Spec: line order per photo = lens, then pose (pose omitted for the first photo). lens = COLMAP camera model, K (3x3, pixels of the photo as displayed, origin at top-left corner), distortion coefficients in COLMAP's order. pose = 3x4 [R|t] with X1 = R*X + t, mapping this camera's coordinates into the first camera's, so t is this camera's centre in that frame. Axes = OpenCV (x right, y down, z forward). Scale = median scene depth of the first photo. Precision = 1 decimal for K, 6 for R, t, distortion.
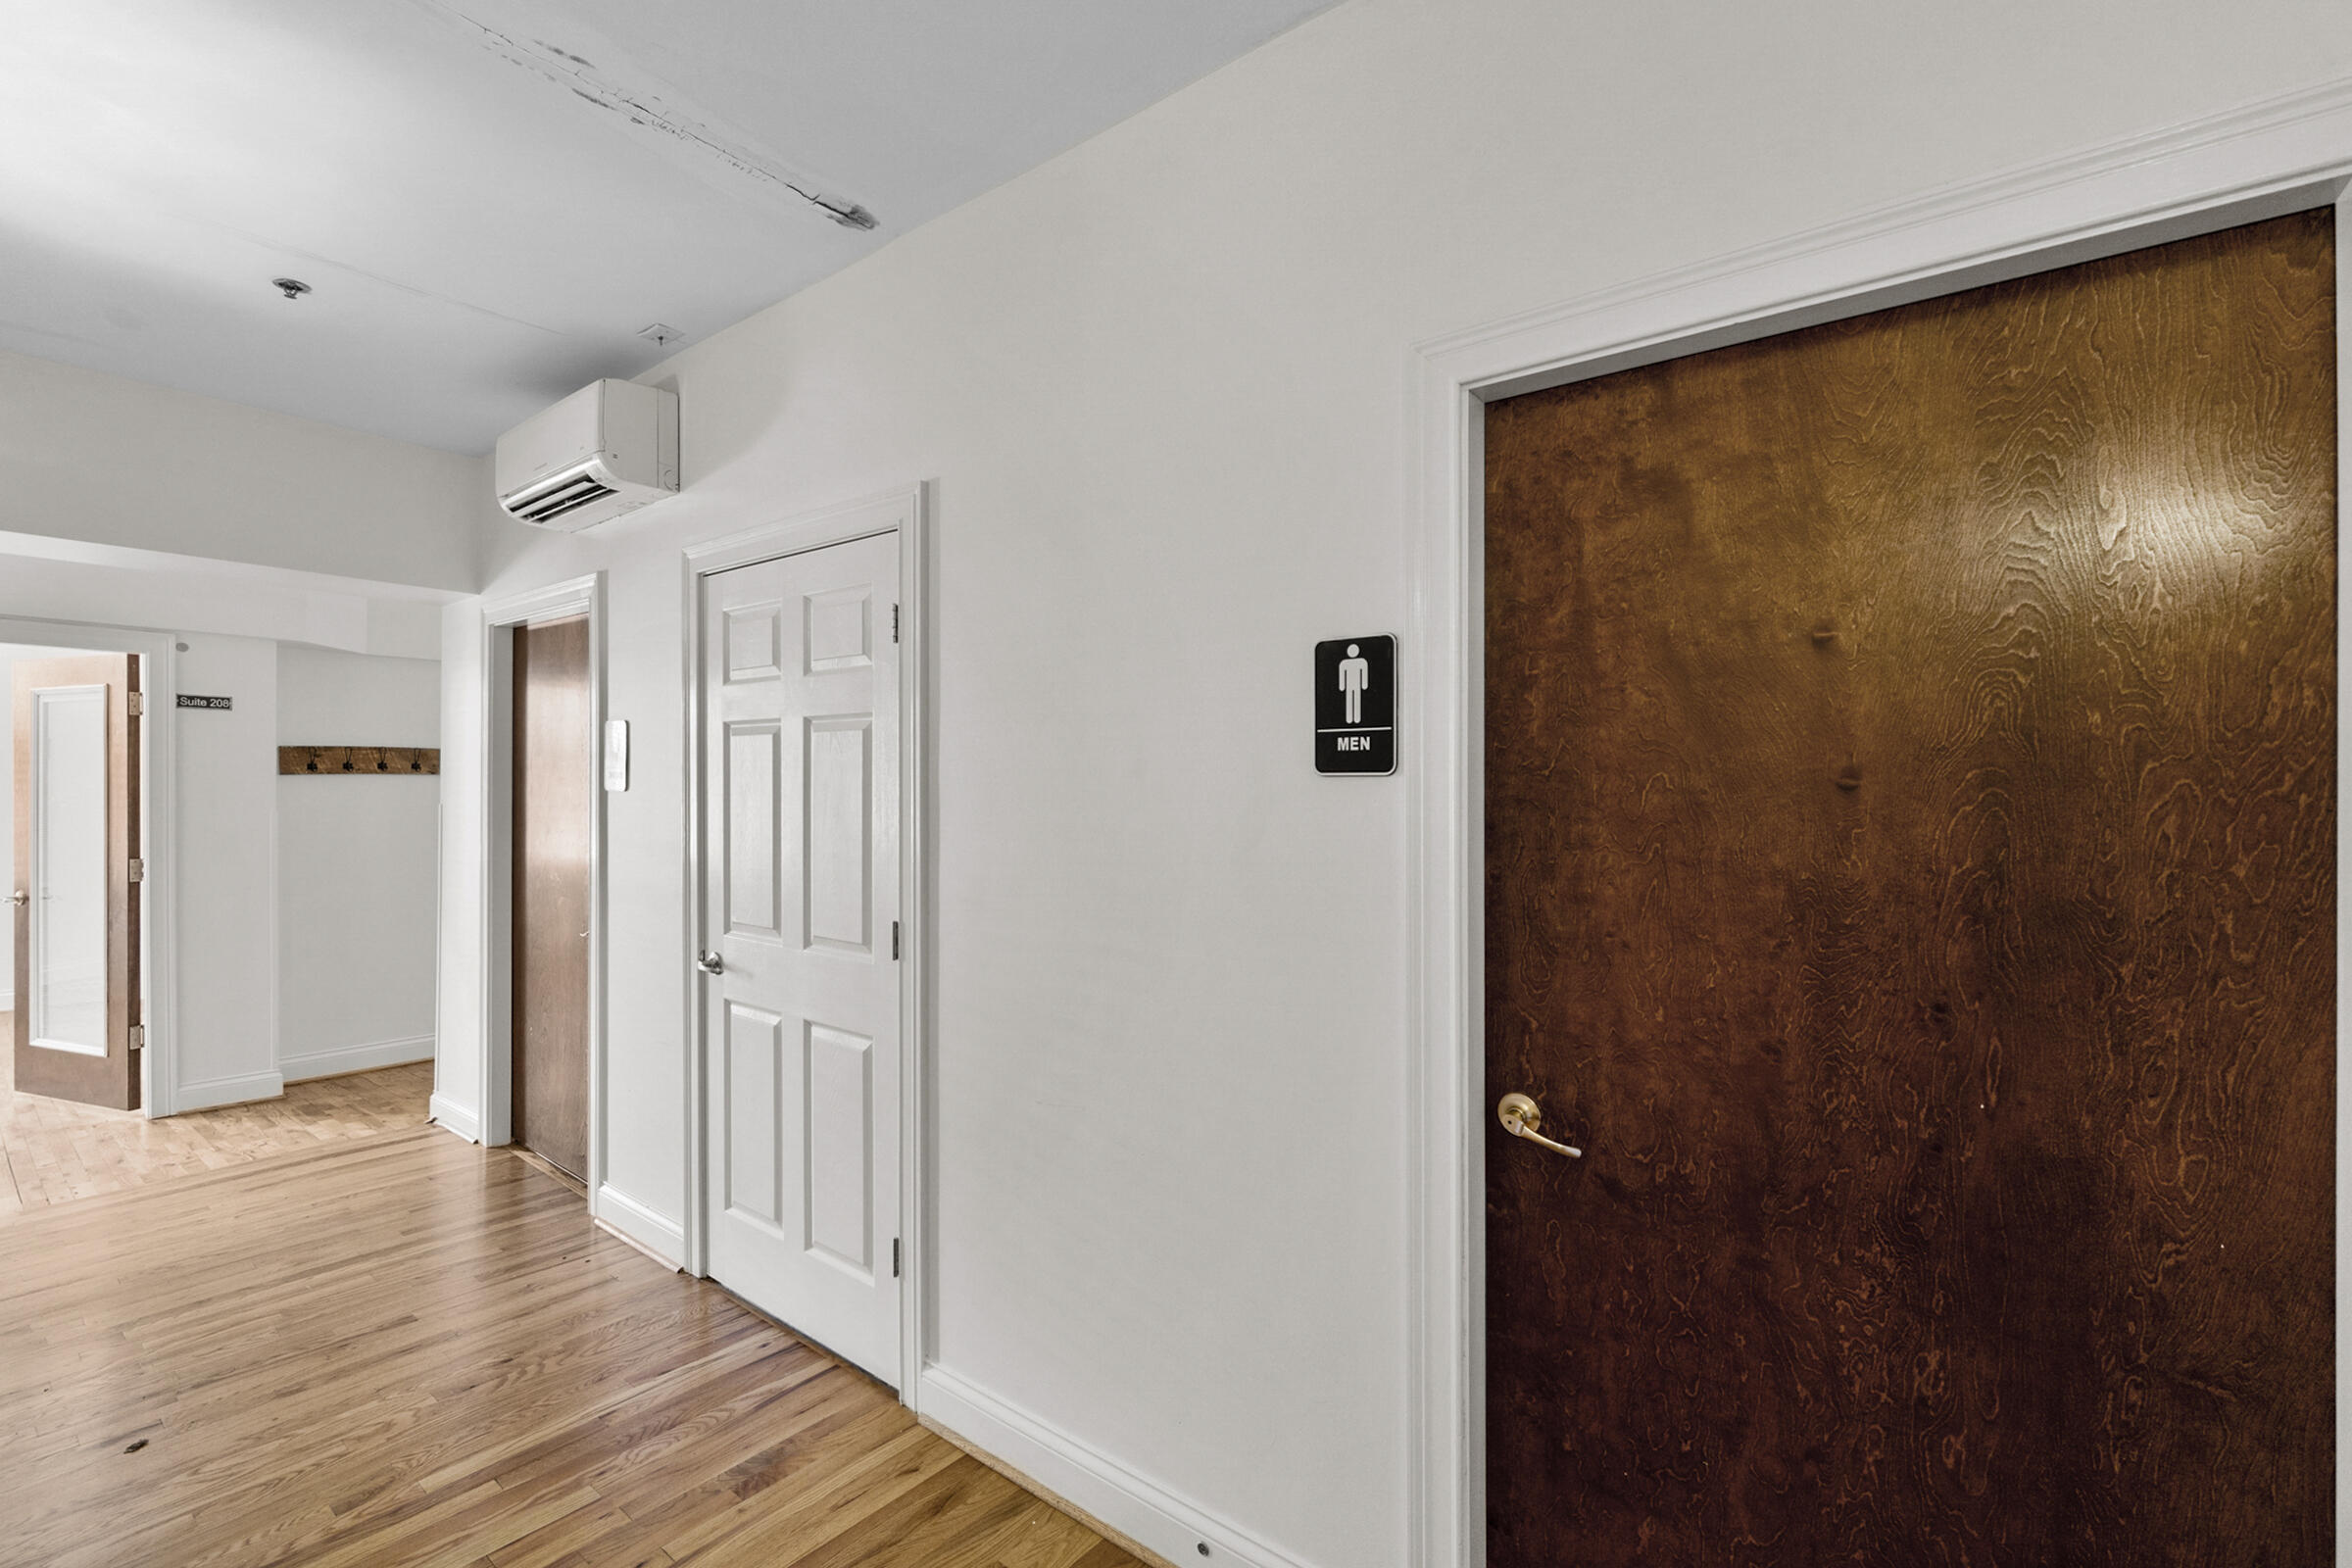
lens RADIAL K [[1079.7, 0, 1158.1], [0, 1079.7, 790.9], [0, 0, 1]] dist [-0.004238, 0.000250]
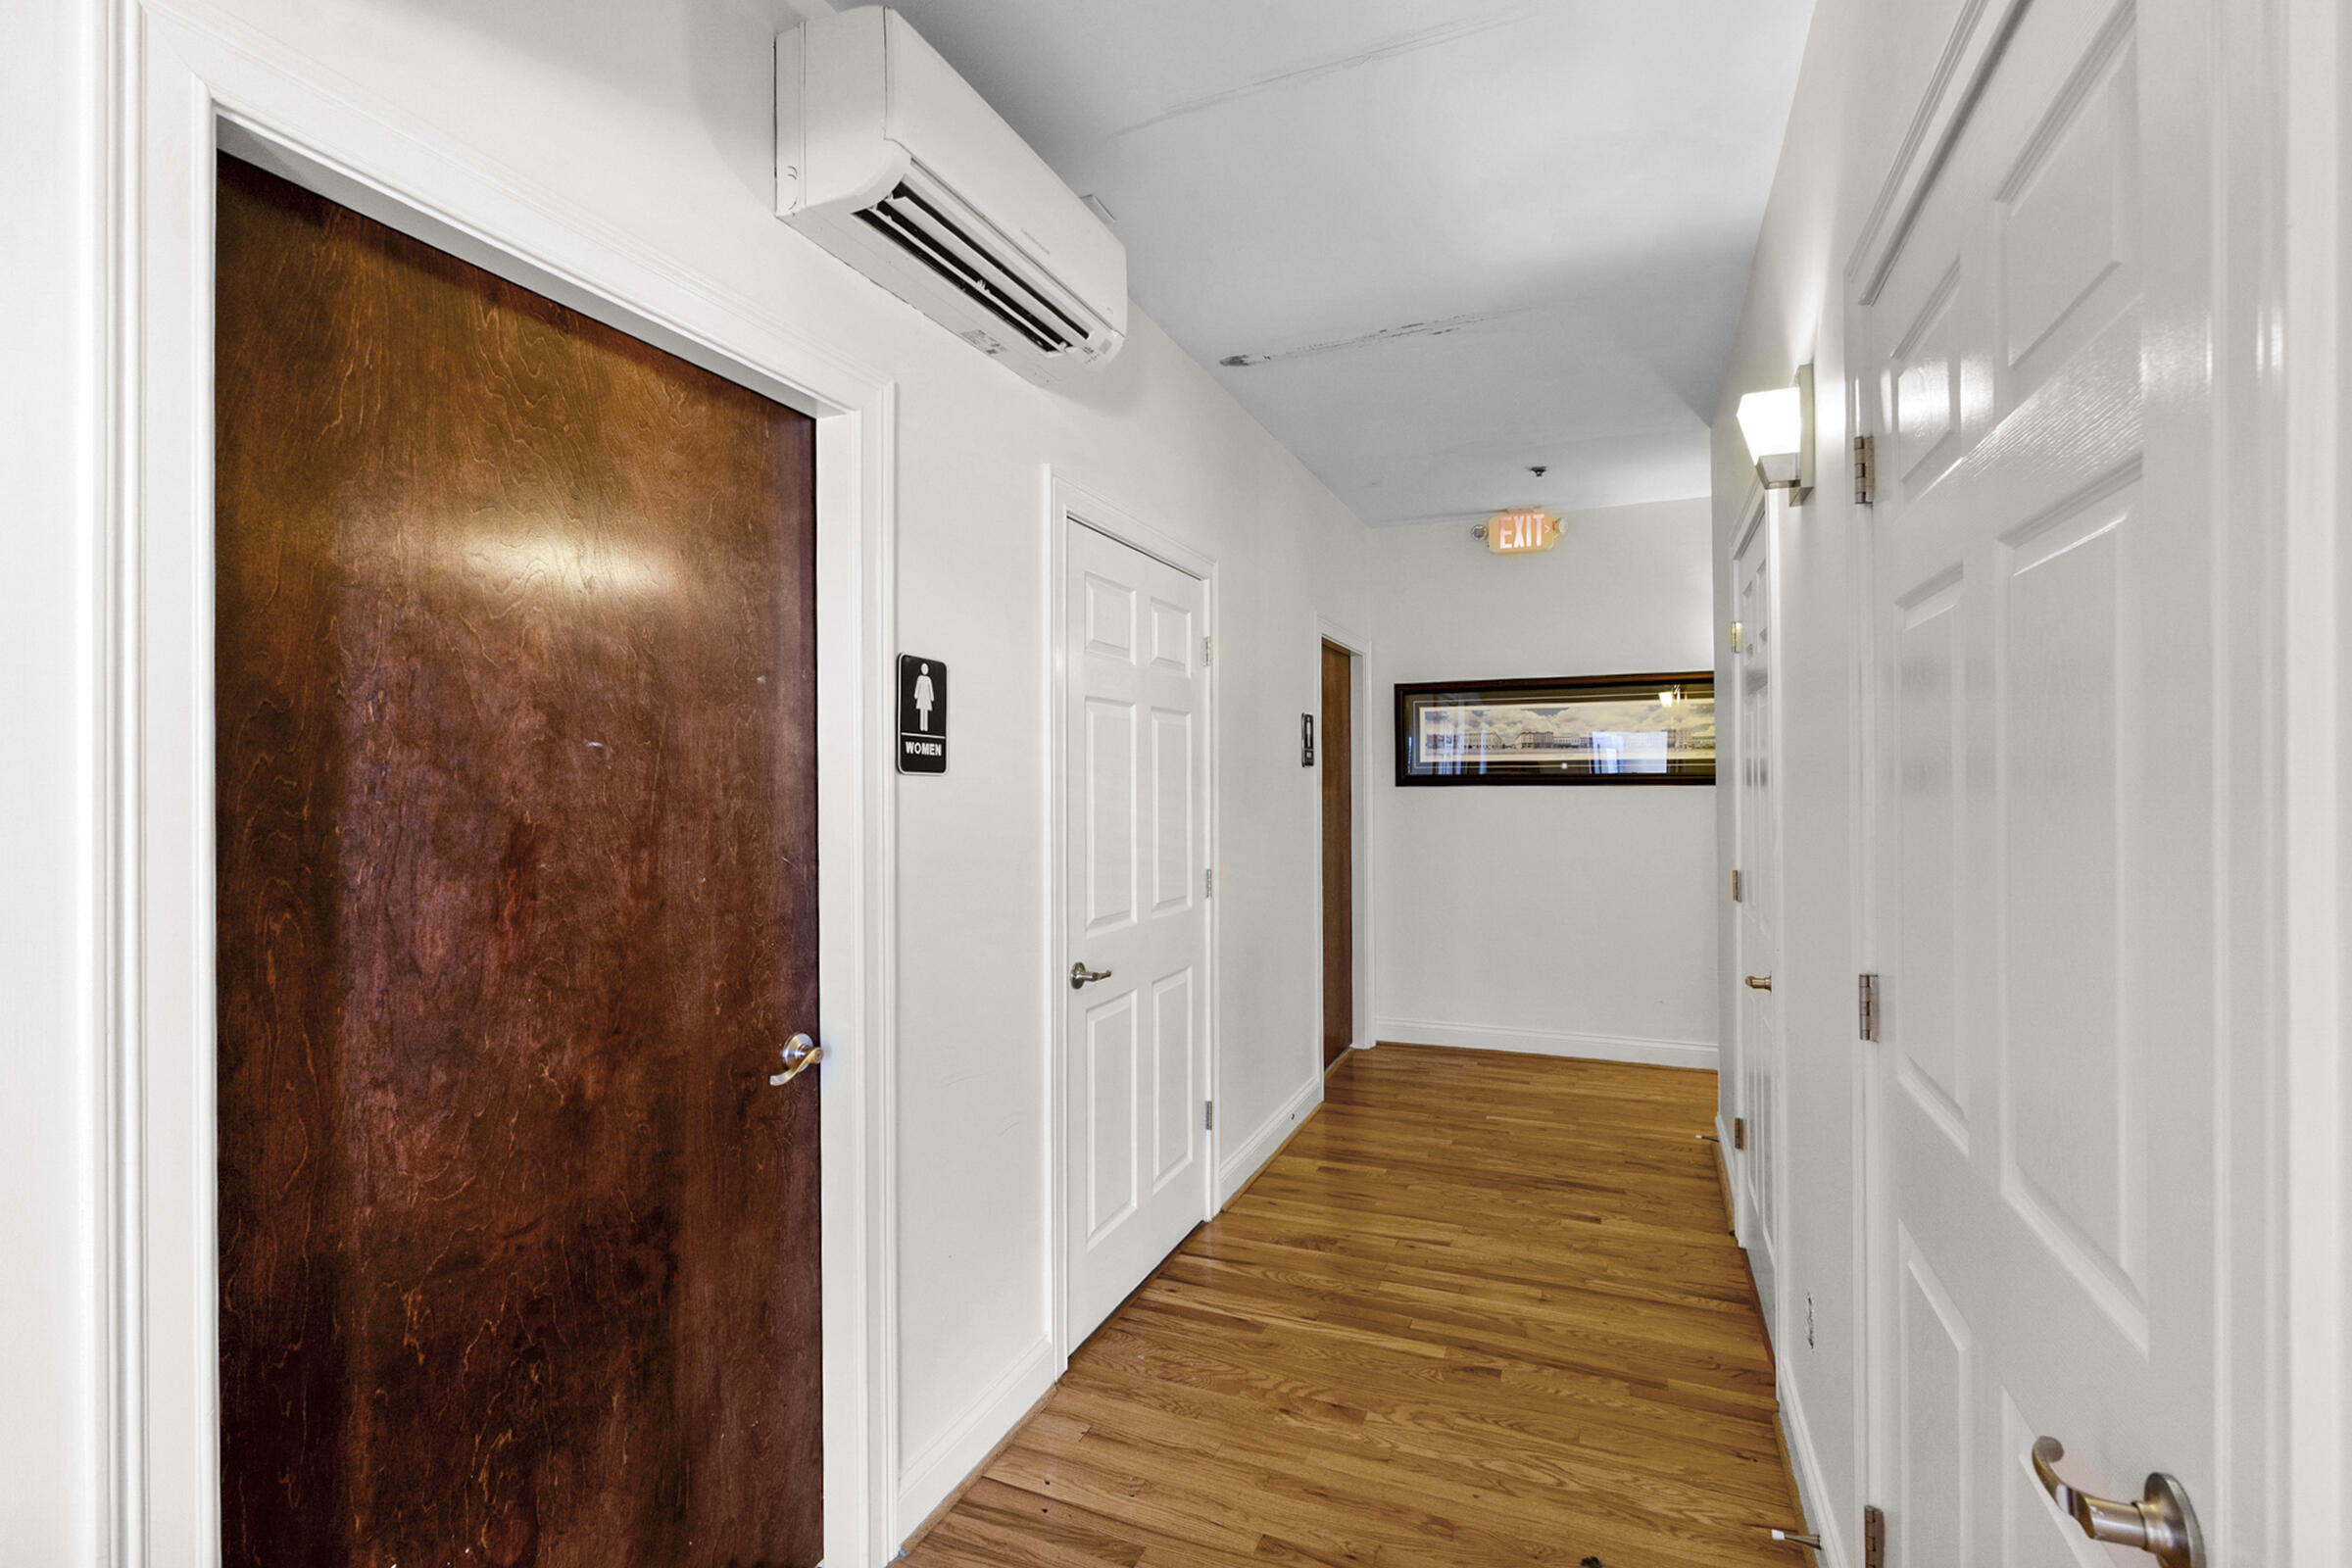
lens RADIAL K [[1079.7, 0, 1162.2], [0, 1079.7, 774.9], [0, 0, 1]] dist [-0.004238, 0.000250]
pose [[-0.292345, -0.003131, 0.956308, -1.556347], [-0.009572, 0.999954, 0.000348, -0.006982], [-0.956265, -0.009052, -0.292361, 1.477943]]
